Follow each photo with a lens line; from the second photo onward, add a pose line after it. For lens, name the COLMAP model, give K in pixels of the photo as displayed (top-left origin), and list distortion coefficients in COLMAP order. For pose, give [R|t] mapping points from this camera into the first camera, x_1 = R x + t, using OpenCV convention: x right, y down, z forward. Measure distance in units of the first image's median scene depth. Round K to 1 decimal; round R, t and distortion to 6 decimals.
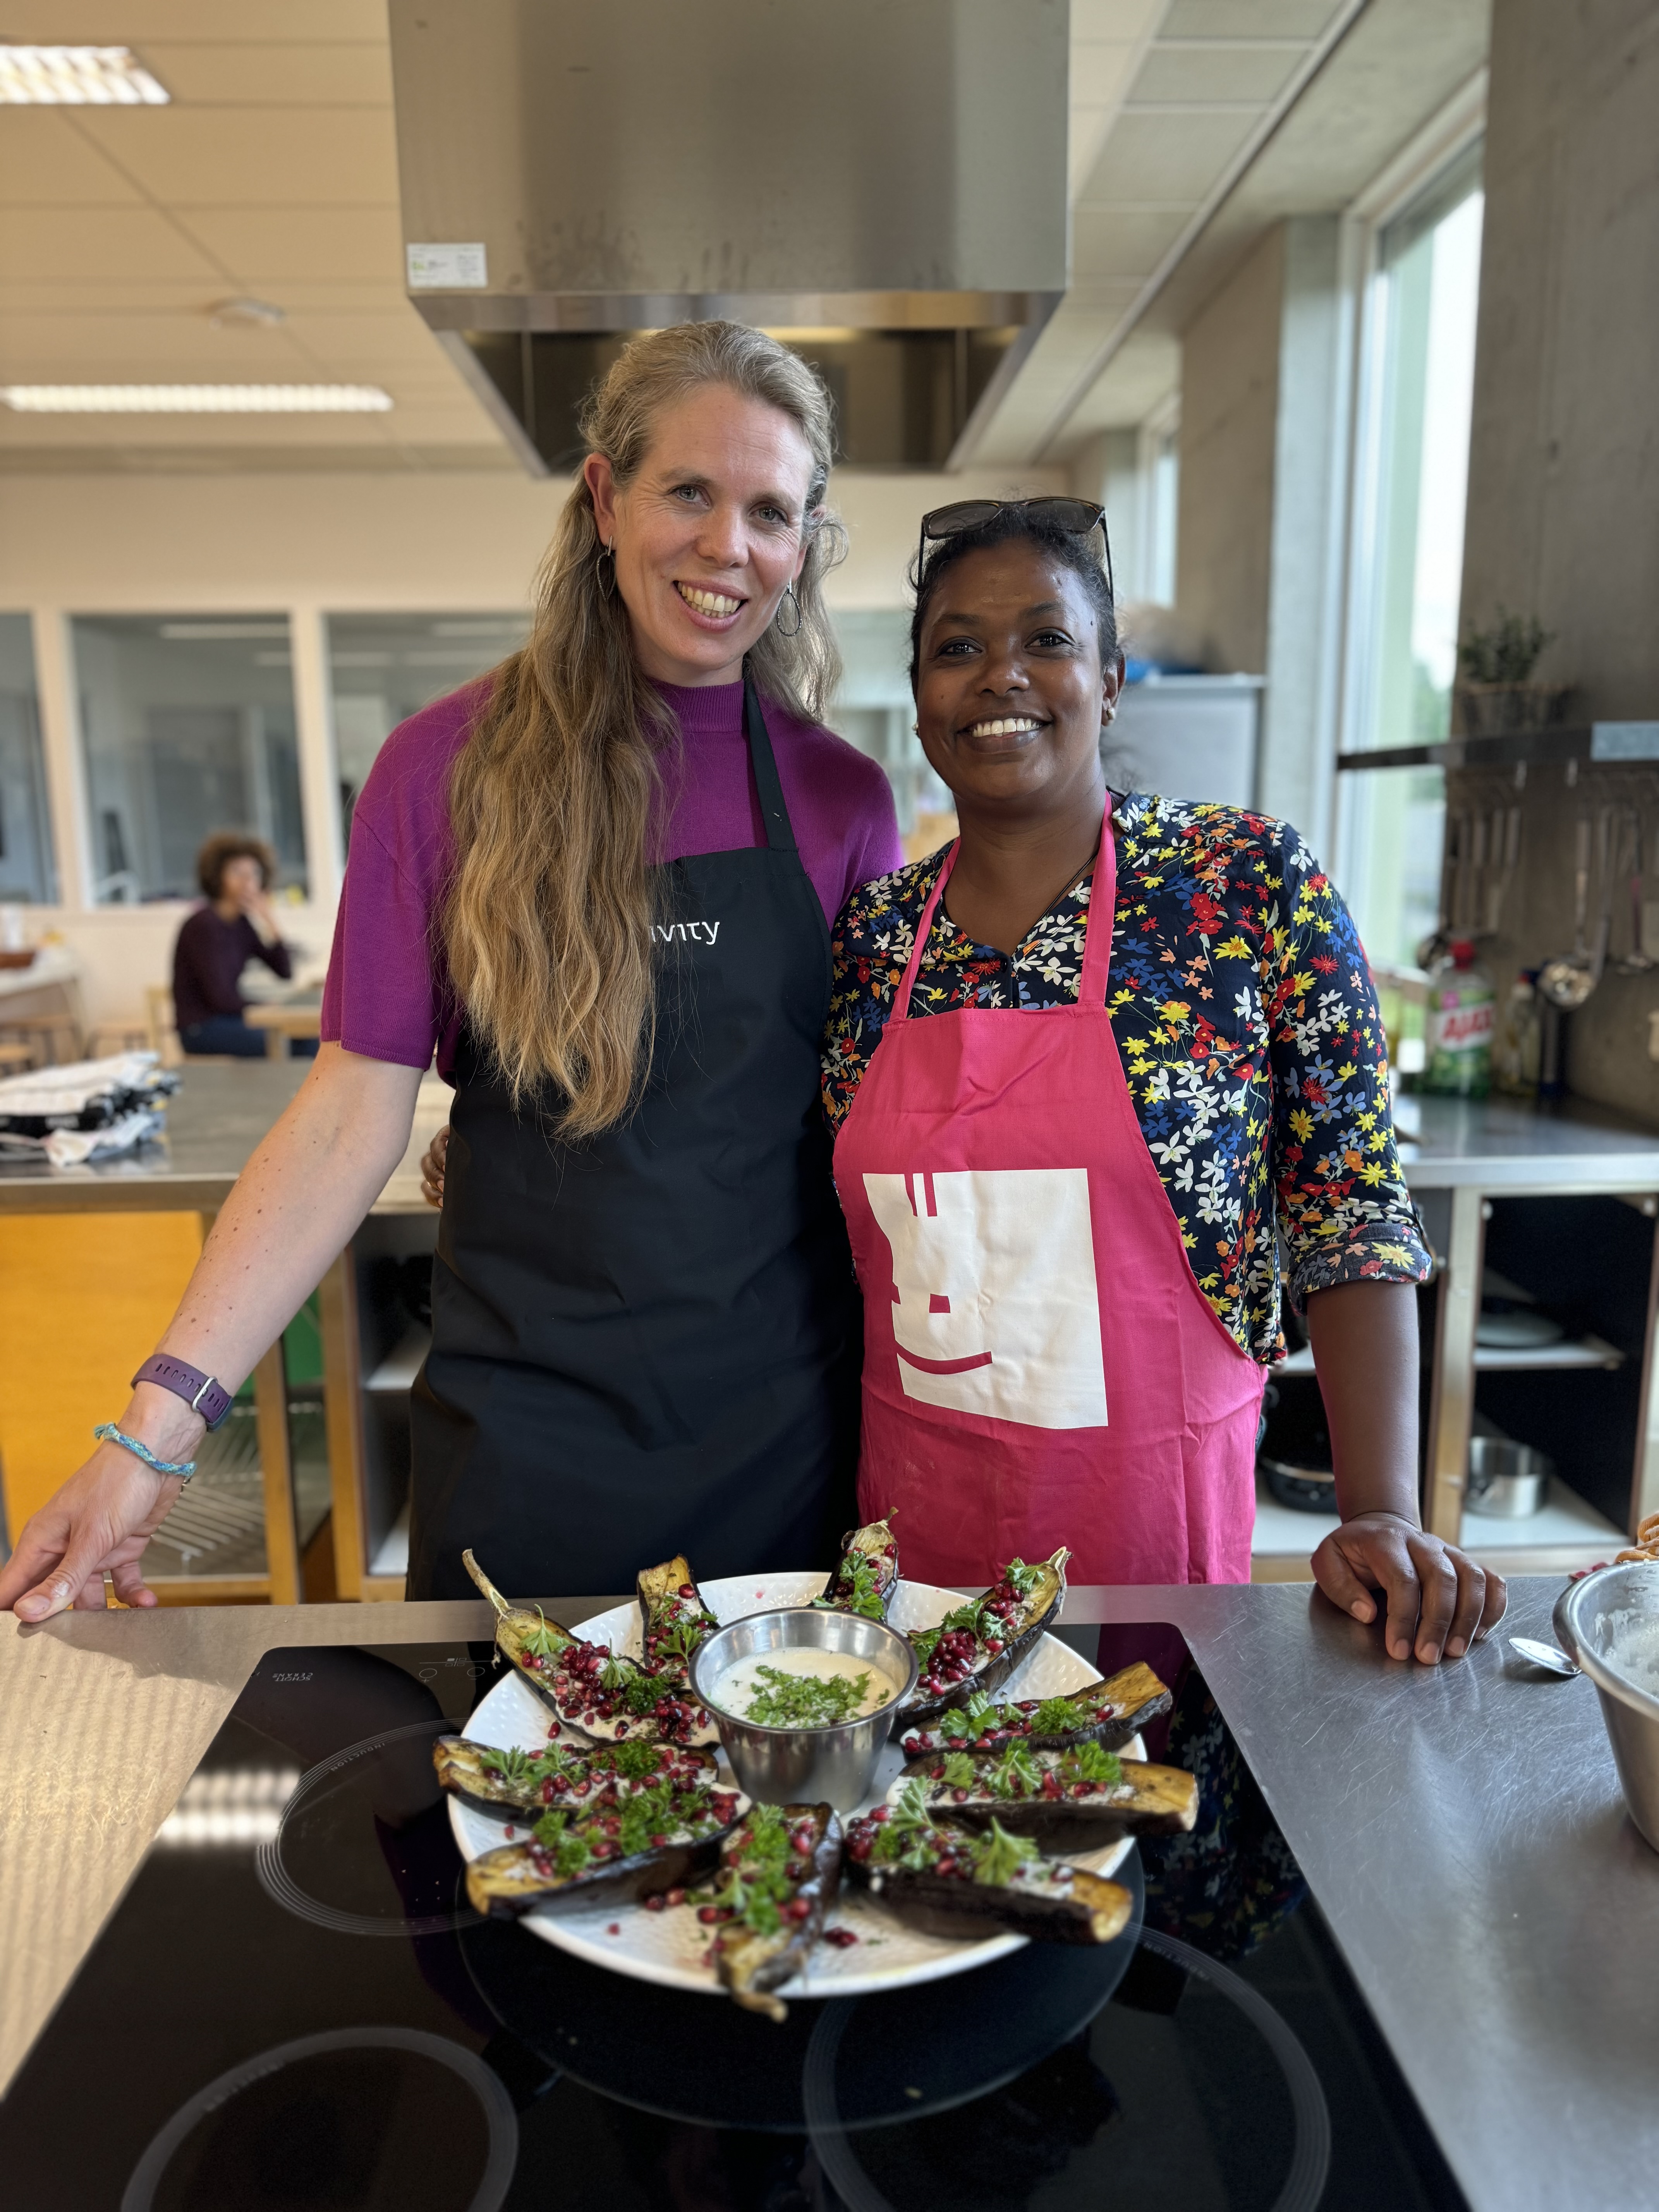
lens RADIAL K [[1575.9, 0, 829.4], [0, 1575.9, 1106.3], [0, 0, 1]] dist [0.003501, -0.013013]
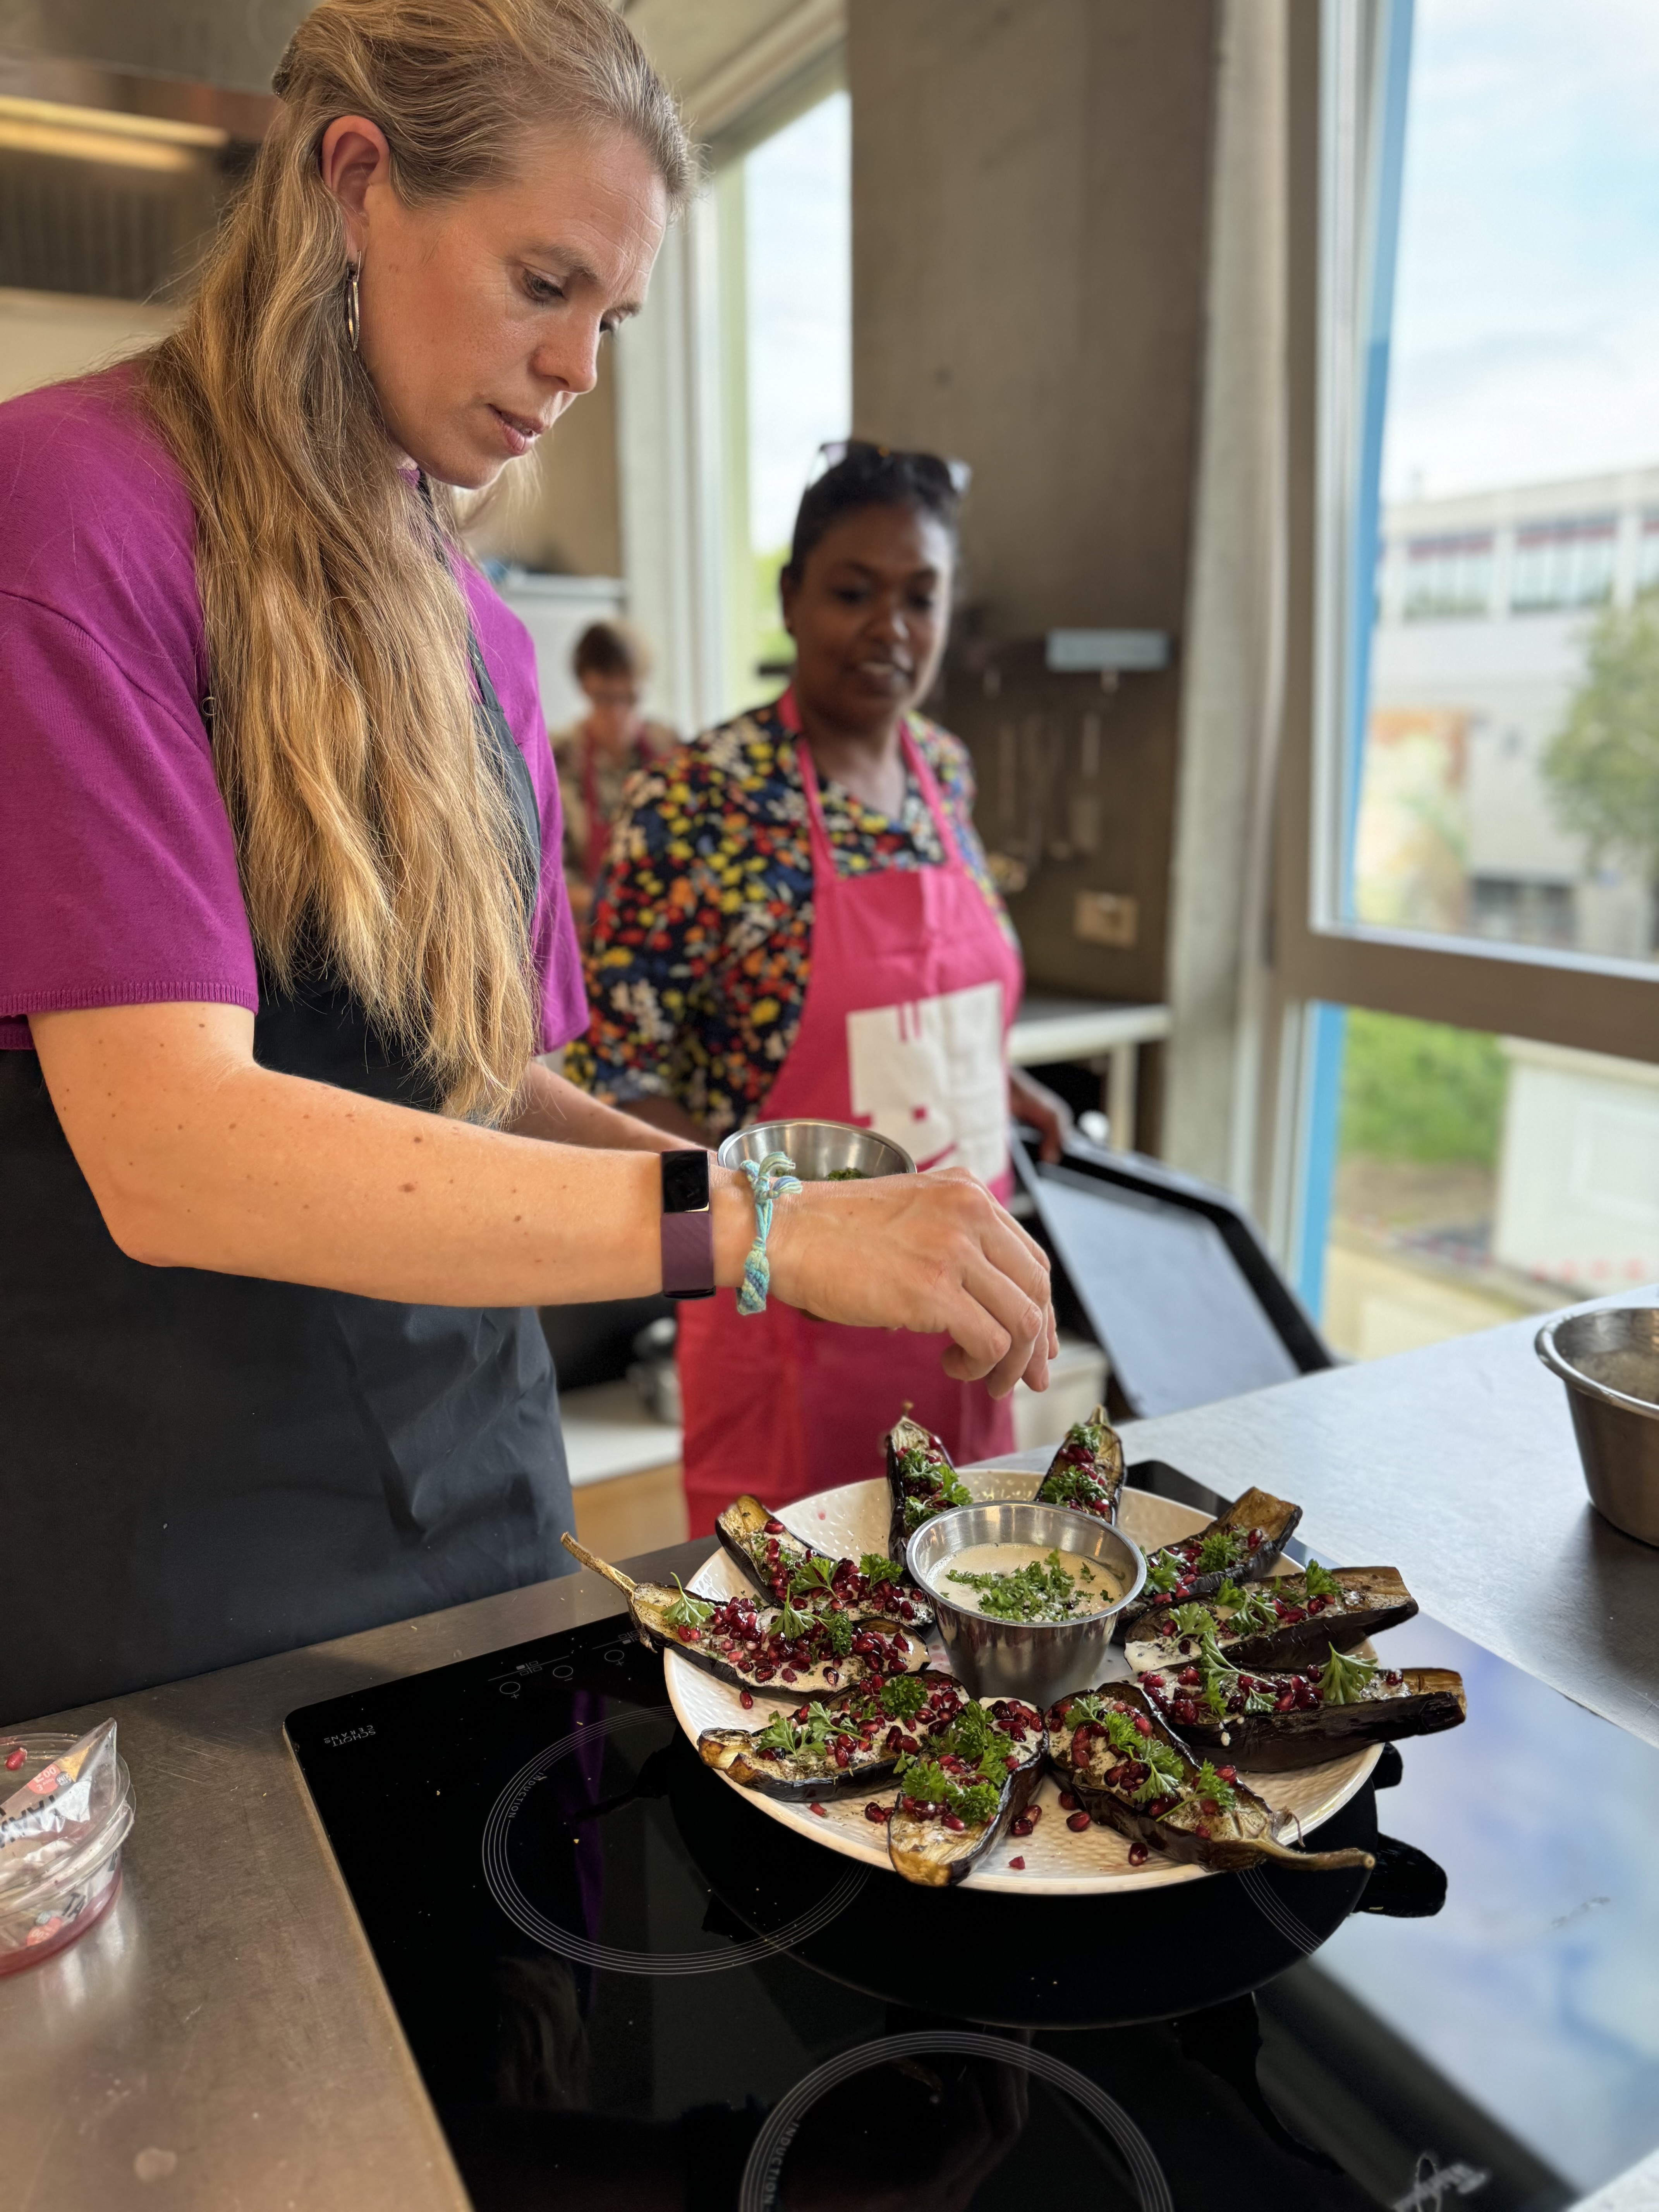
lens RADIAL K [[1575.9, 0, 828.6], [0, 1575.9, 1103.8], [0, 0, 1]] dist [0.003501, -0.013013]
pose [[0.889514, -0.100476, 0.445722, -0.493606], [0.078018, 0.994595, 0.068507, 0.001305], [-0.450197, -0.026164, 0.892546, 0.185794]]
